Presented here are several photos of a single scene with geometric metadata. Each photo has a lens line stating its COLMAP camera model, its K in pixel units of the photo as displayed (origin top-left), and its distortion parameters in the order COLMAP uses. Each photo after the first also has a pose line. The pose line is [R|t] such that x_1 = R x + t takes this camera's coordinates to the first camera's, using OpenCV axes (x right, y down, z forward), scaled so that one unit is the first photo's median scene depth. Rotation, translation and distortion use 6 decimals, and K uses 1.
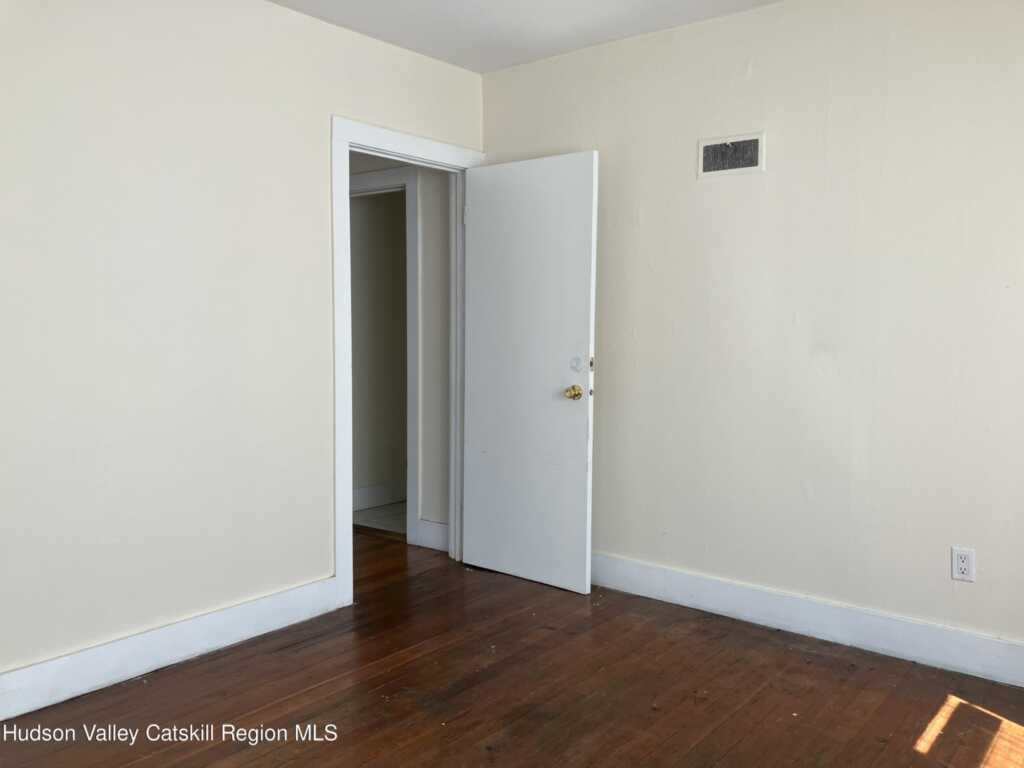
lens RADIAL K [[854.1, 0, 512.0], [0, 854.1, 384.0], [0, 0, 1]] dist [-0.000709, 0.047606]
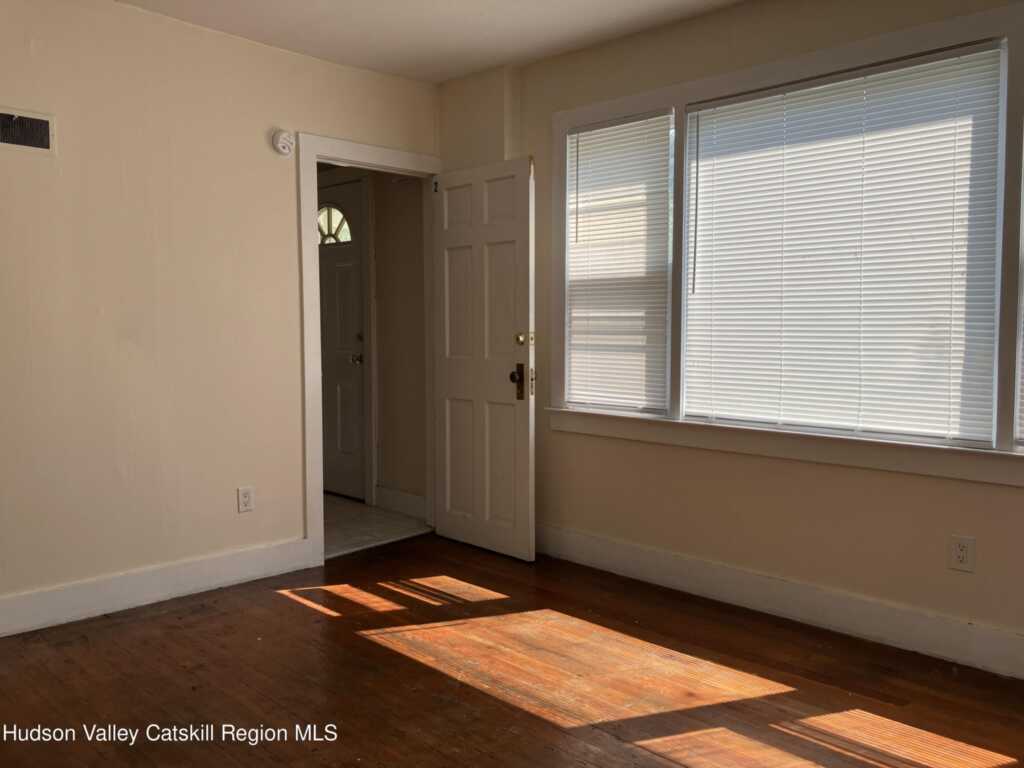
lens RADIAL K [[854.1, 0, 512.0], [0, 854.1, 384.0], [0, 0, 1]] dist [-0.000709, 0.047606]
pose [[0.112877, -0.072376, 0.990969, -0.694891], [0.074969, 0.995121, 0.064139, -0.016662], [-0.990777, 0.067052, 0.117753, 0.426813]]
